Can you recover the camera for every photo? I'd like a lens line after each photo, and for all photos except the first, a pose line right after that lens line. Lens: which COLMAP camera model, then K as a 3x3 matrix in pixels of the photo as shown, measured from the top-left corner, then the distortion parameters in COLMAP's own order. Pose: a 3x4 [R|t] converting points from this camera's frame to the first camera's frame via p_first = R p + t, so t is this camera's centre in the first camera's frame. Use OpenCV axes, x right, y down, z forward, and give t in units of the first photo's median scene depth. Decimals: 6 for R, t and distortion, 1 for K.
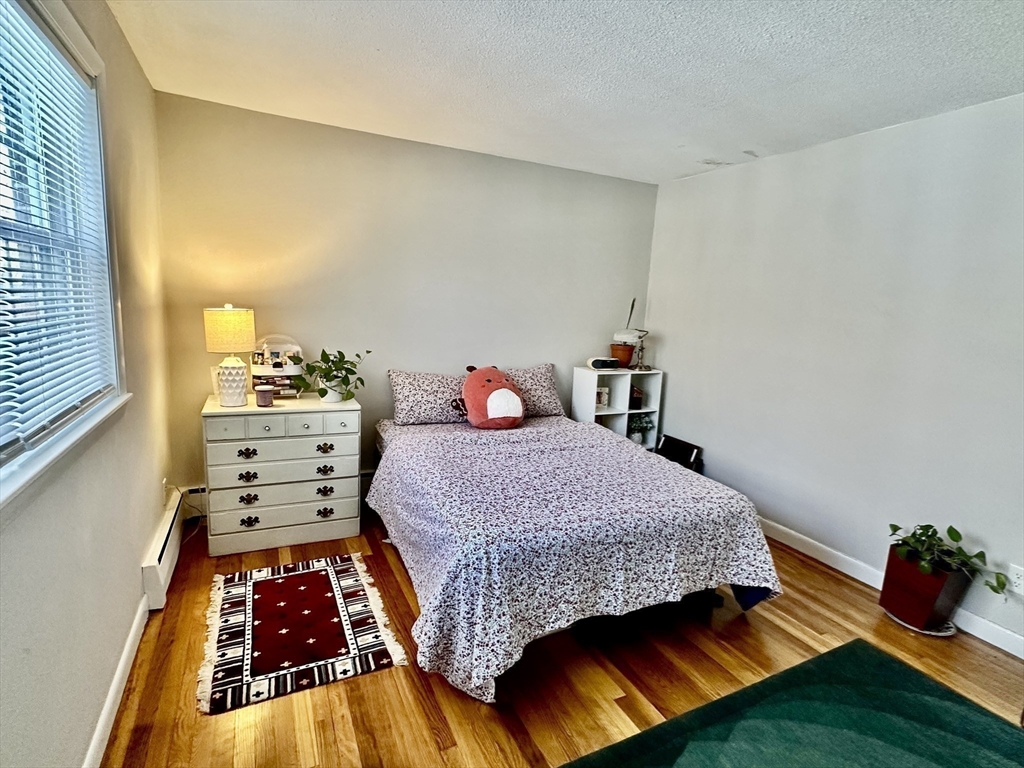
lens RADIAL K [[524.9, 0, 512.0], [0, 524.9, 384.0], [0, 0, 1]] dist [-0.002139, -0.000151]
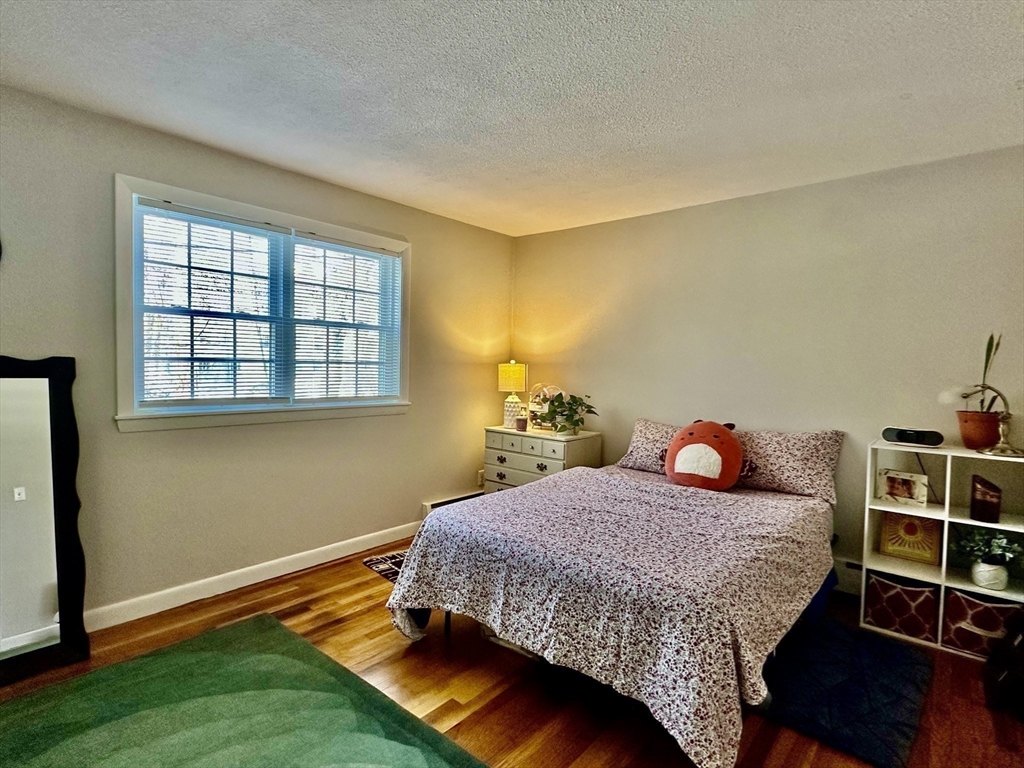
lens RADIAL K [[524.9, 0, 512.0], [0, 524.9, 384.0], [0, 0, 1]] dist [-0.002139, -0.000151]
pose [[0.394051, -0.009357, -0.919041, 1.037478], [-0.146837, 0.986463, -0.073001, 0.031911], [0.907283, 0.163716, 0.387343, 0.508312]]
